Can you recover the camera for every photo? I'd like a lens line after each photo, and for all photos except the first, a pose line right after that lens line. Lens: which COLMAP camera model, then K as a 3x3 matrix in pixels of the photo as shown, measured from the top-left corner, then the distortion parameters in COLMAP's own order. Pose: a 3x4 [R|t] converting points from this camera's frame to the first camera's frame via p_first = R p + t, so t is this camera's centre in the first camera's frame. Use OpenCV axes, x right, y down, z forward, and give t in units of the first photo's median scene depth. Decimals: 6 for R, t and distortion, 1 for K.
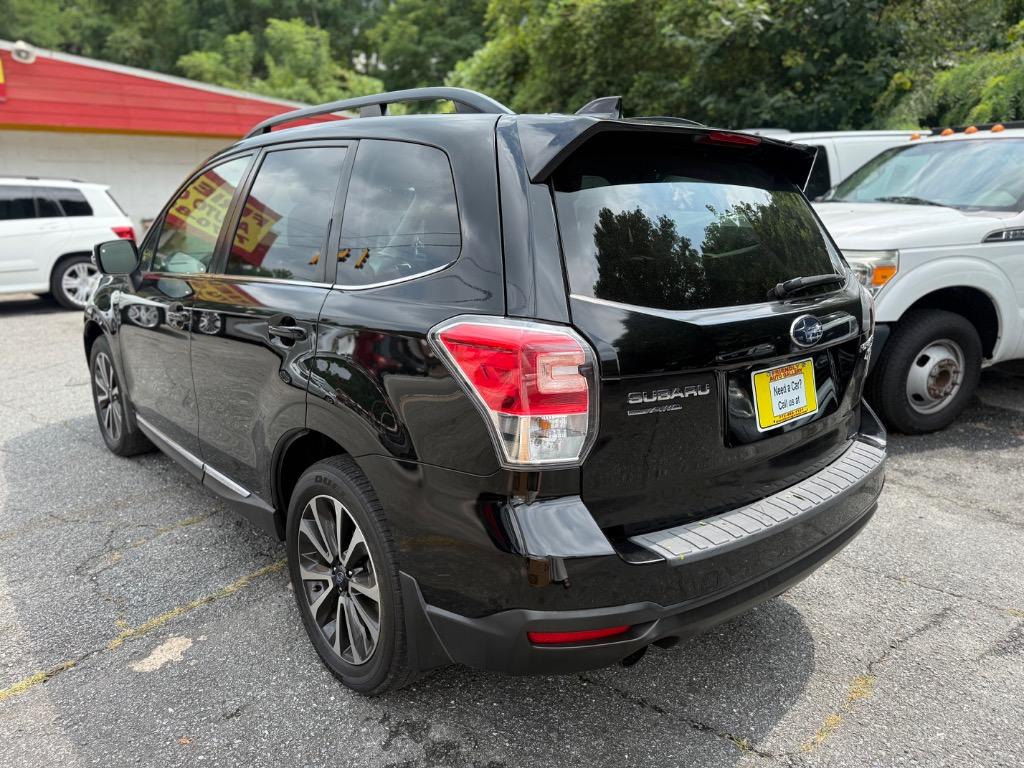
lens RADIAL K [[726.1, 0, 515.5], [0, 726.1, 382.8], [0, 0, 1]] dist [0.029814, -0.034885]
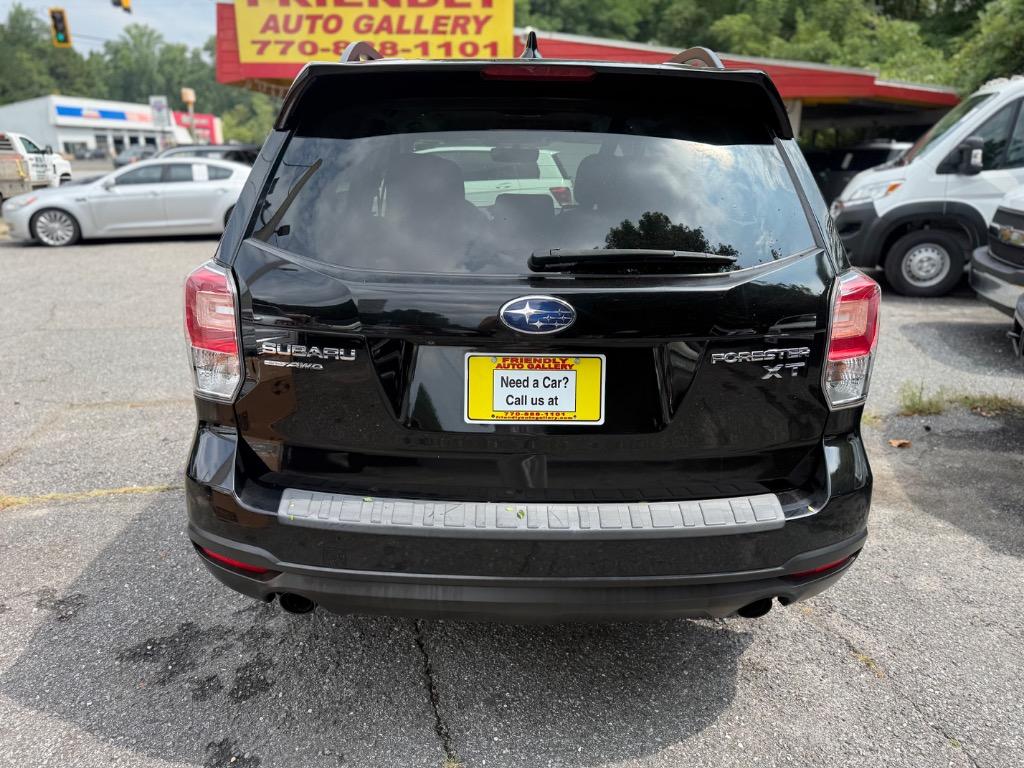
lens RADIAL K [[726.1, 0, 506.5], [0, 726.1, 383.0], [0, 0, 1]] dist [0.029814, -0.034885]
pose [[0.759989, 0.189348, -0.621742, 0.189997], [-0.160114, 0.981684, 0.103250, -0.015884], [0.629904, 0.021081, 0.776386, 0.077815]]
